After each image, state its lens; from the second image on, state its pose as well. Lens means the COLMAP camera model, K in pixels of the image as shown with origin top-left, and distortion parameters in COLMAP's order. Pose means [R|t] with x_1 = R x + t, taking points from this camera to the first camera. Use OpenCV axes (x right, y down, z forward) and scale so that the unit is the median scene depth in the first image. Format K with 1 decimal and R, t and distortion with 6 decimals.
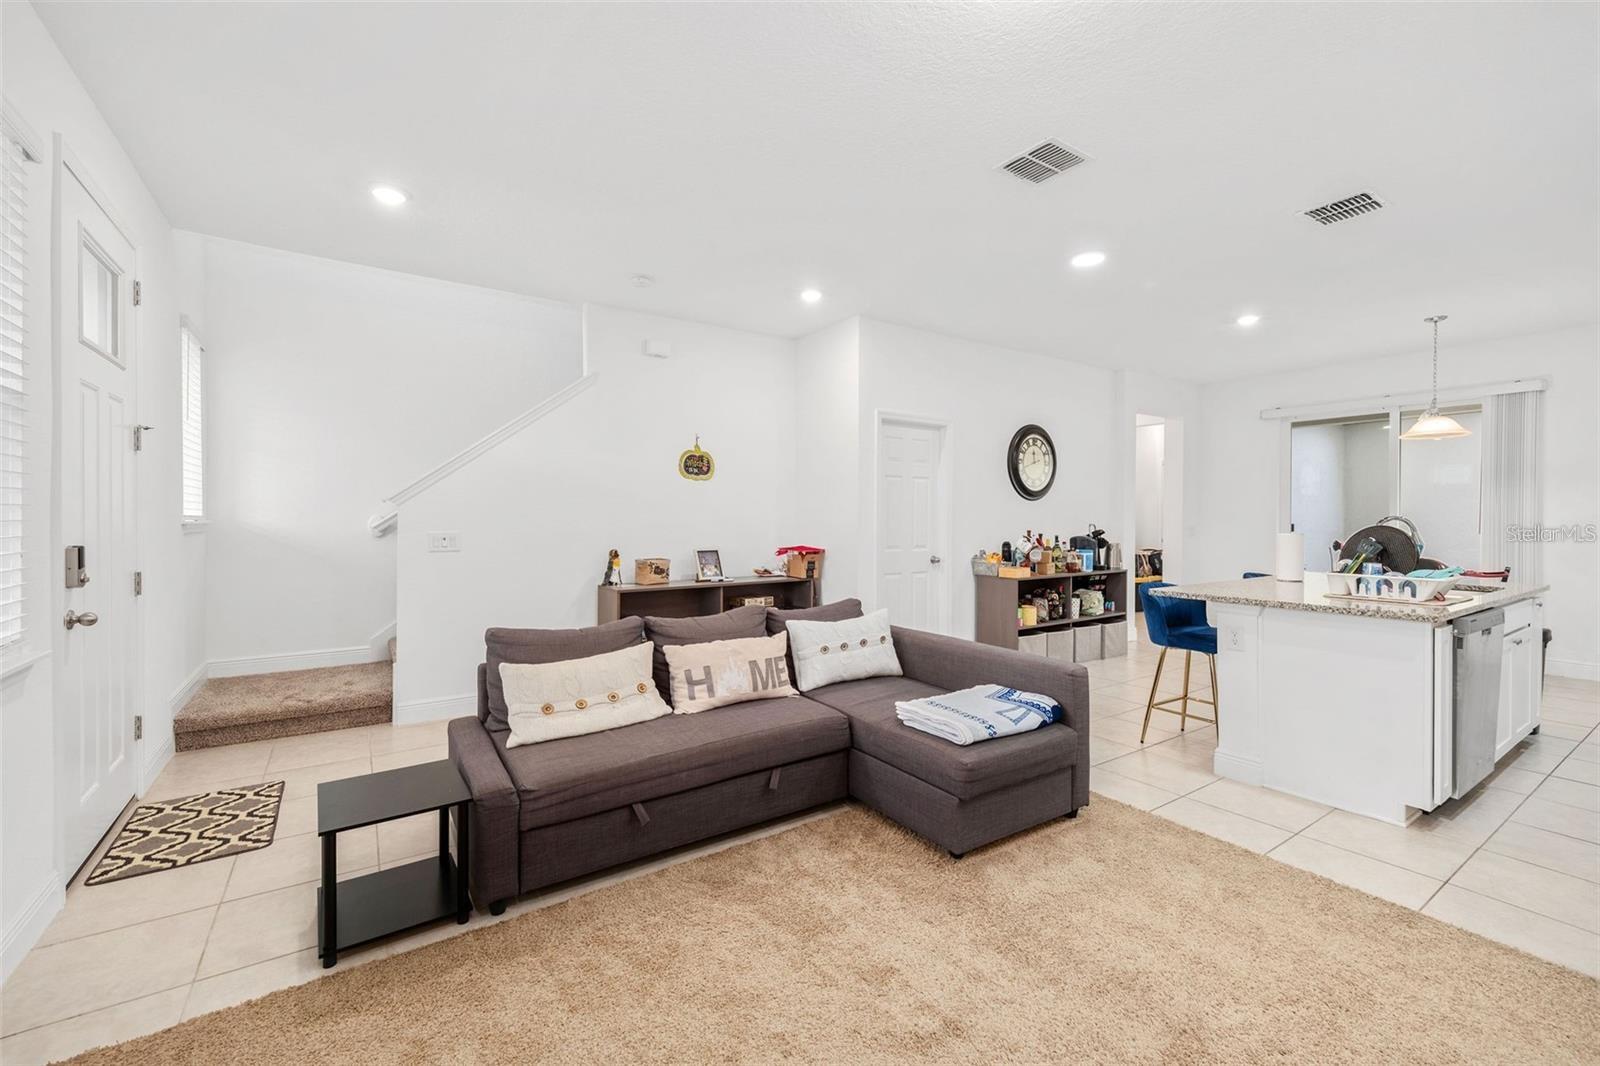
lens RADIAL K [[673.5, 0, 795.9], [0, 673.5, 526.4], [0, 0, 1]] dist [0.002146, 0.000142]
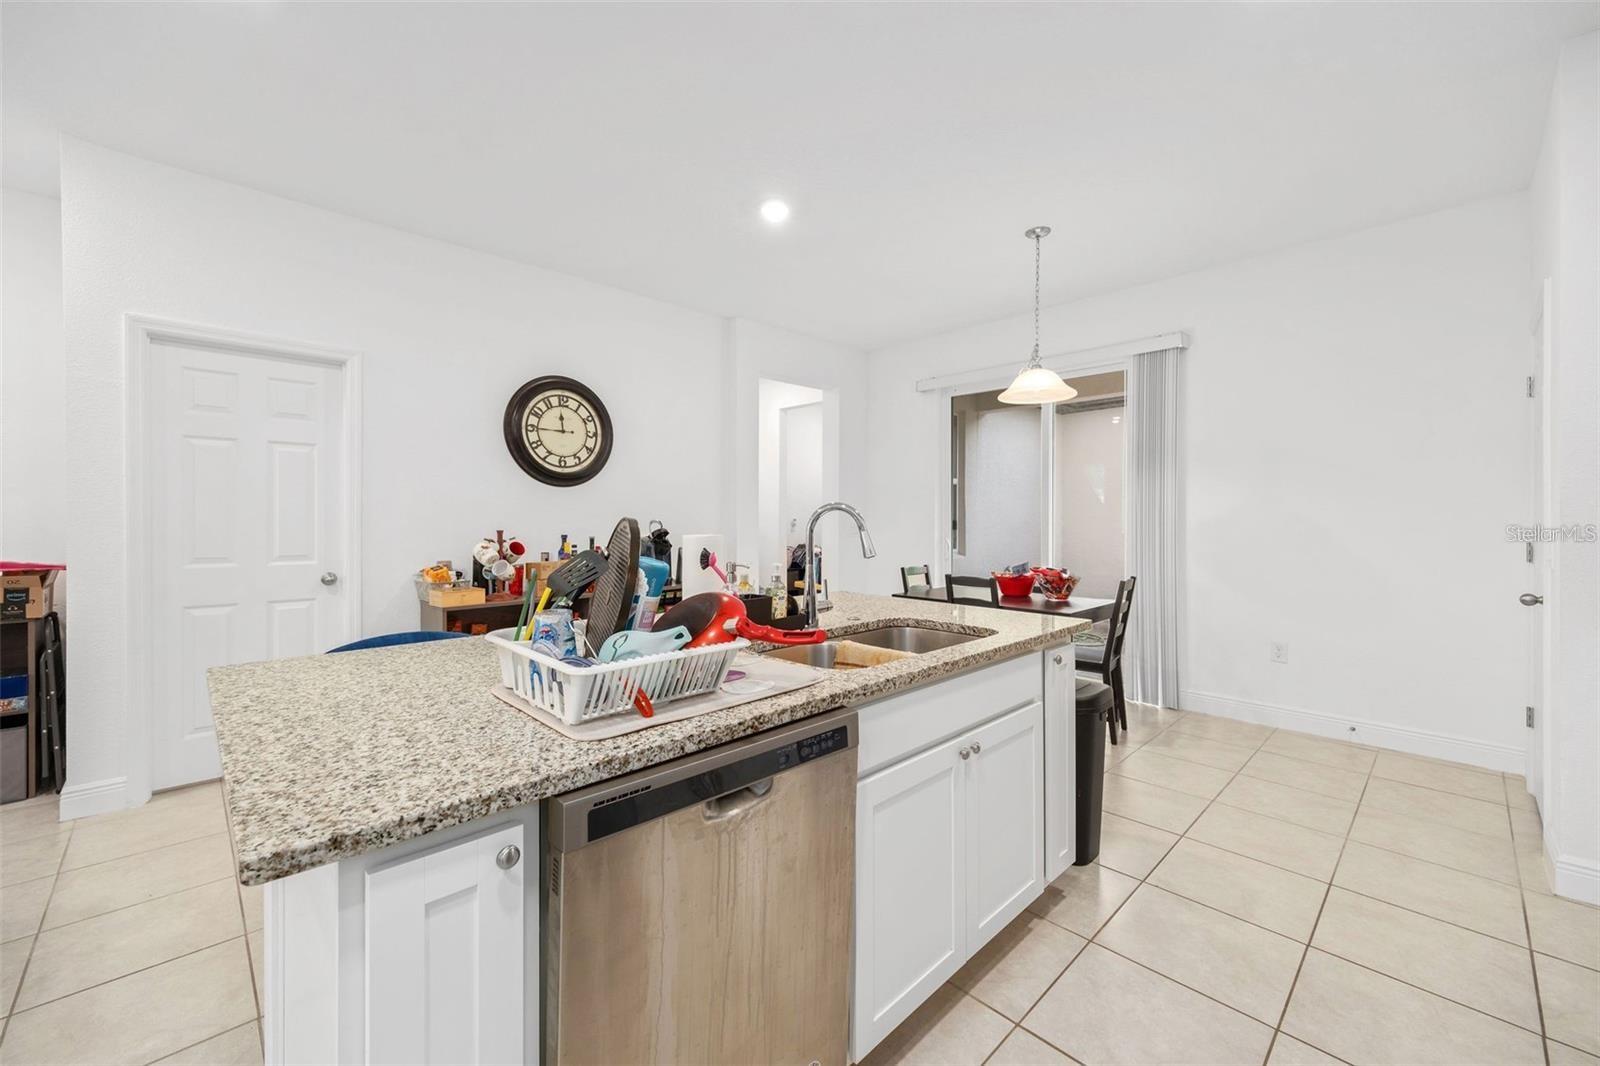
lens RADIAL K [[620.9, 0, 800.2], [0, 620.9, 526.4], [0, 0, 1]] dist [0.000849, -0.000427]
pose [[0.983258, -0.006148, 0.182118, 0.526104], [0.006966, 0.999968, -0.003855, 0.007112], [-0.182088, 0.005059, 0.983269, 0.365622]]
